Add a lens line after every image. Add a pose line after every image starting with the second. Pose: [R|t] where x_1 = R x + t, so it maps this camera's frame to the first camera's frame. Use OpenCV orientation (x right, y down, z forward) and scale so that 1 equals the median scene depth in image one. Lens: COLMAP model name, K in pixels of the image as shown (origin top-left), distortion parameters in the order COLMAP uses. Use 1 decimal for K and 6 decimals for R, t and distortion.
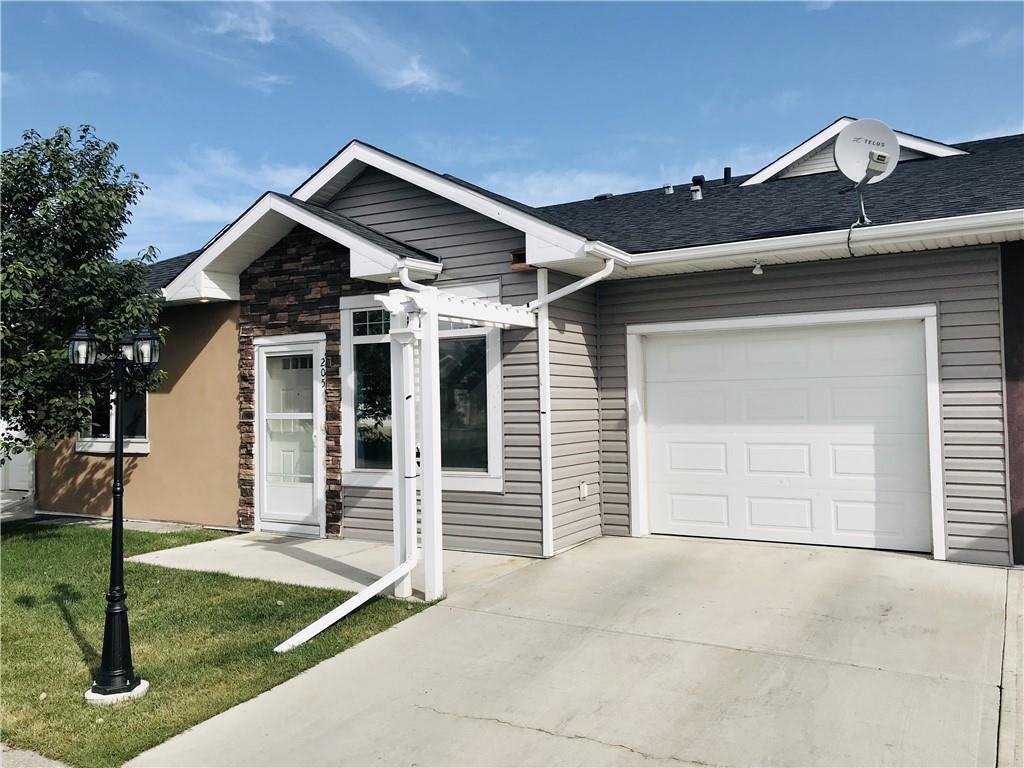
lens RADIAL K [[840.8, 0, 529.6], [0, 840.8, 366.7], [0, 0, 1]] dist [0.037430, -0.026327]
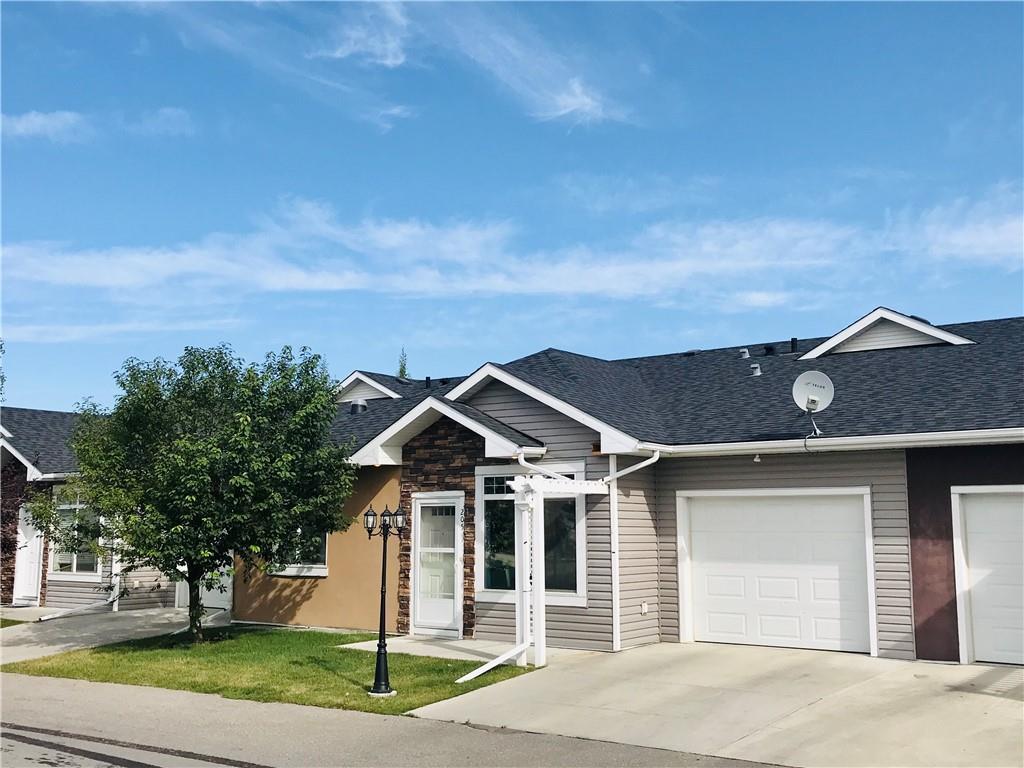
lens RADIAL K [[1119.1, 0, 518.1], [0, 1119.1, 375.8], [0, 0, 1]] dist [0.055005, 0.000000]
pose [[0.991342, -0.003120, -0.131266, 0.100243], [-0.008576, 0.996044, -0.088445, -0.072211], [0.131023, 0.088805, 0.987394, -0.915074]]
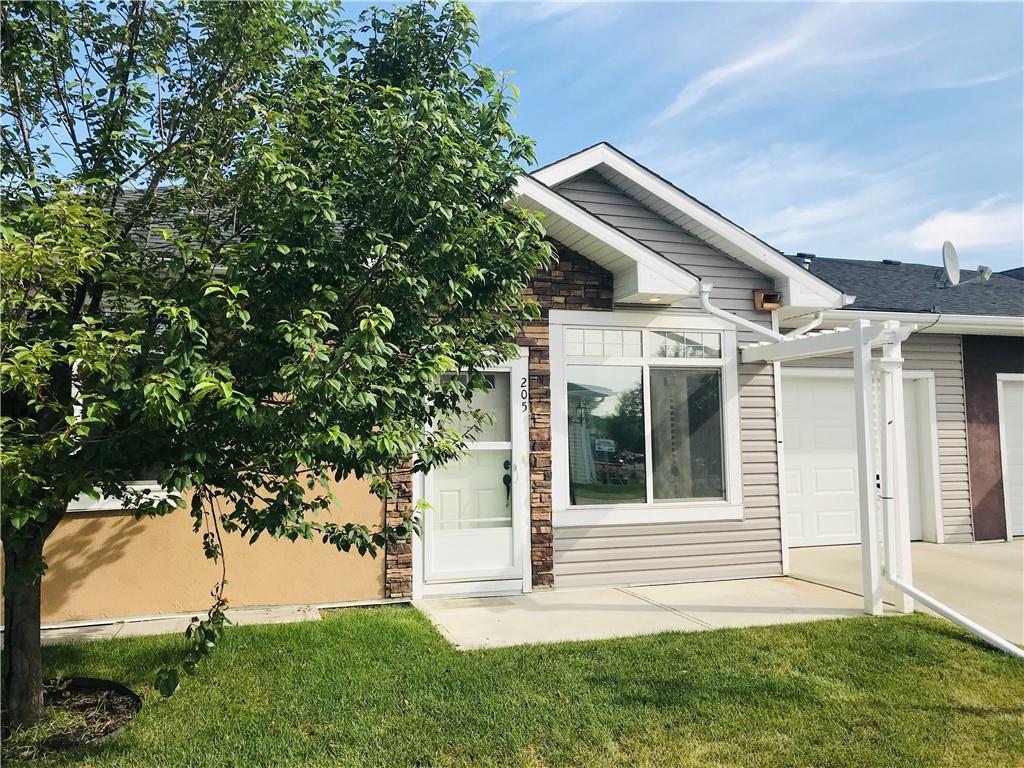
lens RADIAL K [[840.8, 0, 459.8], [0, 840.8, 370.0], [0, 0, 1]] dist [0.037430, -0.026327]
pose [[0.670441, 0.073187, 0.738344, -0.979372], [-0.031171, 0.997023, -0.070523, 0.046993], [-0.741308, 0.024267, 0.670726, 0.514884]]
